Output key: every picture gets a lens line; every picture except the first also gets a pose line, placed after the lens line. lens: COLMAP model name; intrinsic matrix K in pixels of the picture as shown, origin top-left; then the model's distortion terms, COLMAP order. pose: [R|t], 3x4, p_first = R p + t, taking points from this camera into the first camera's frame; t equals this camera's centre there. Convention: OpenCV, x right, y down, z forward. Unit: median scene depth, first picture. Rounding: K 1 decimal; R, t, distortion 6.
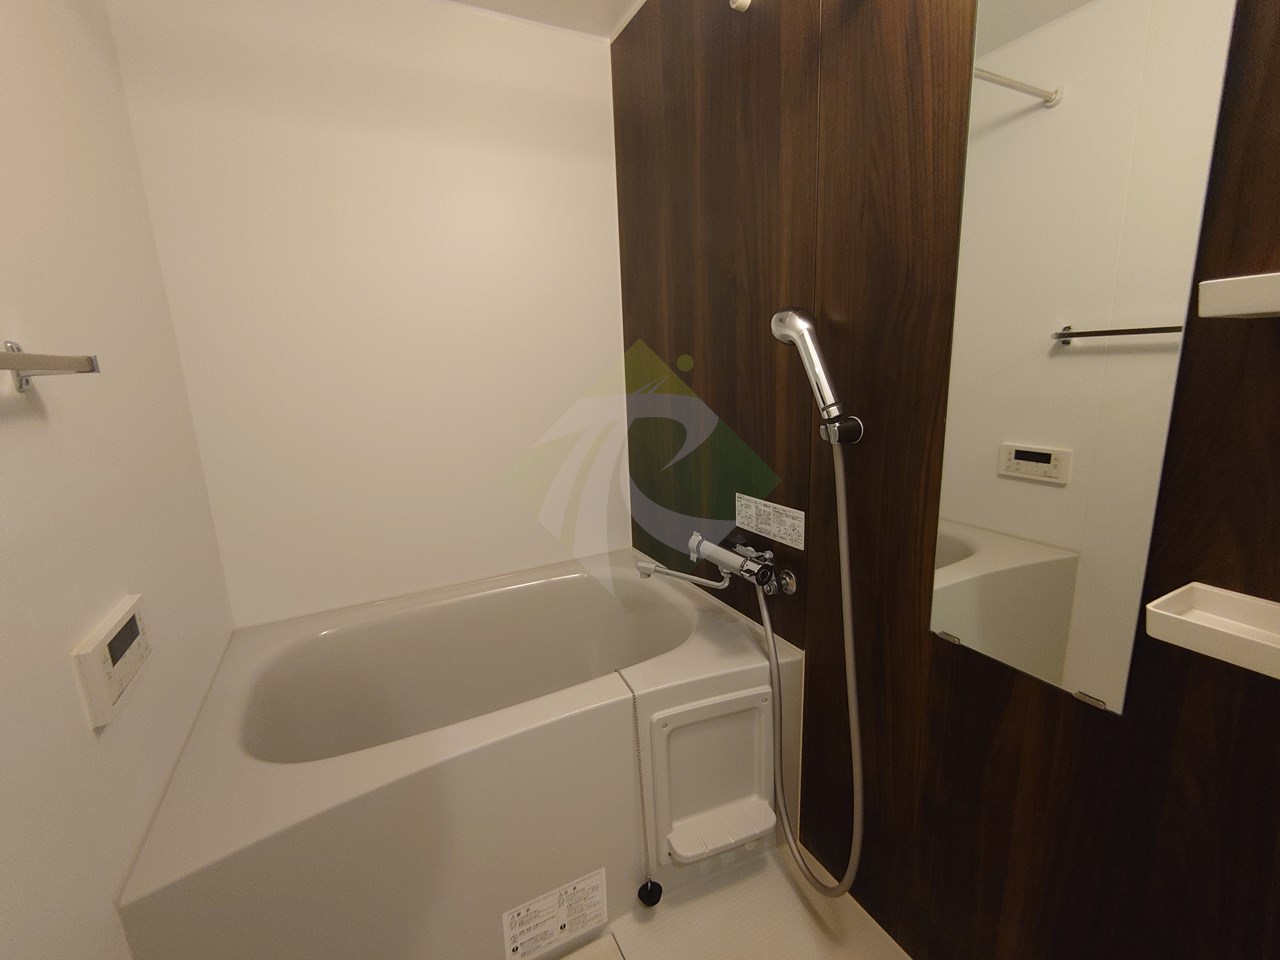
lens RADIAL K [[549.4, 0, 641.2], [0, 549.4, 477.3], [0, 0, 1]] dist [-0.002913, 0.001173]
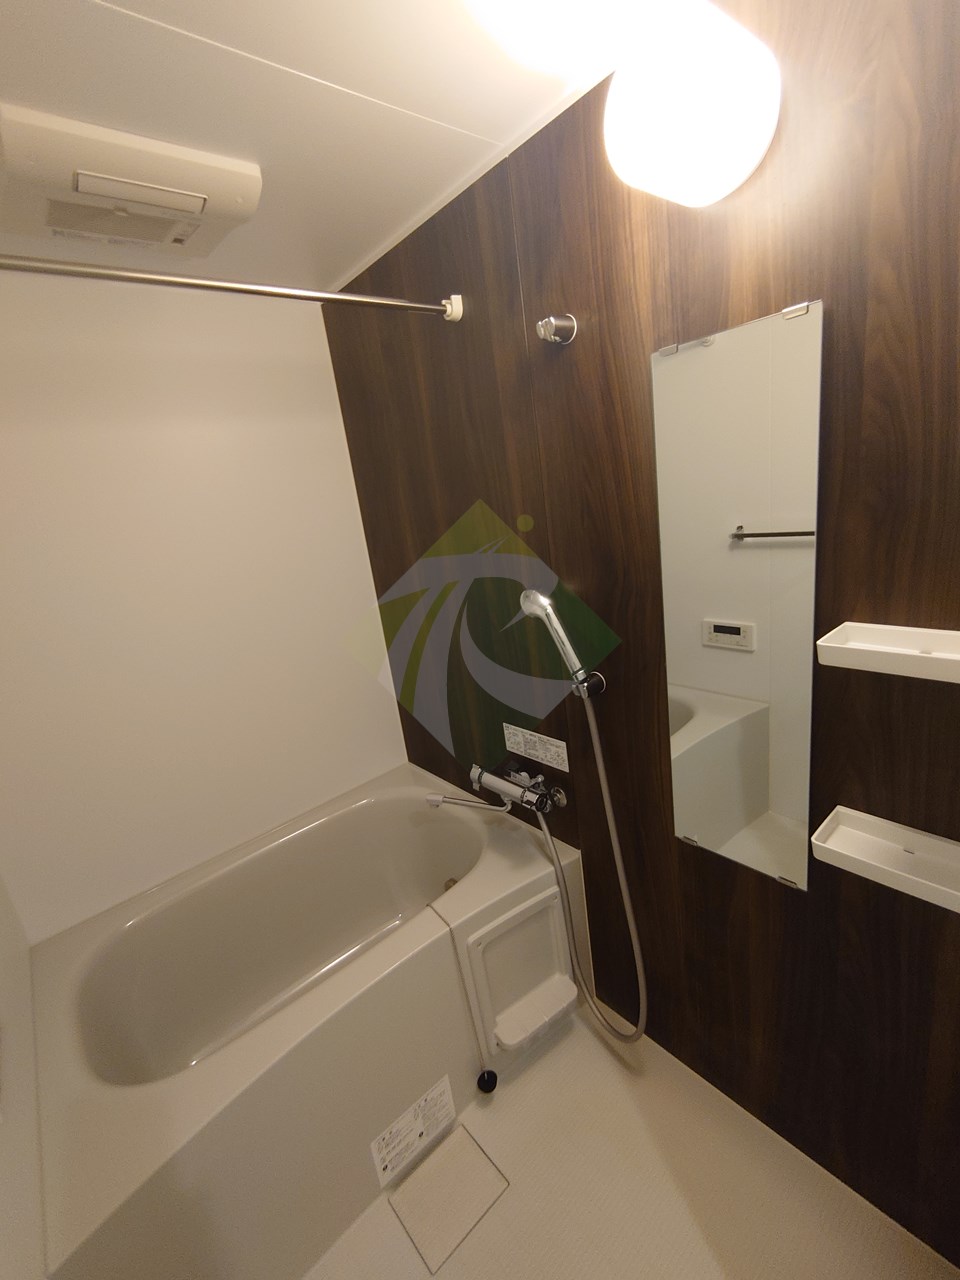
lens RADIAL K [[549.4, 0, 484.5], [0, 549.4, 636.7], [0, 0, 1]] dist [-0.002913, 0.001173]
pose [[0.968856, -0.154602, 0.193434, -0.067978], [0.145502, 0.987507, 0.060488, -0.255295], [-0.200369, -0.030459, 0.979247, -0.126771]]
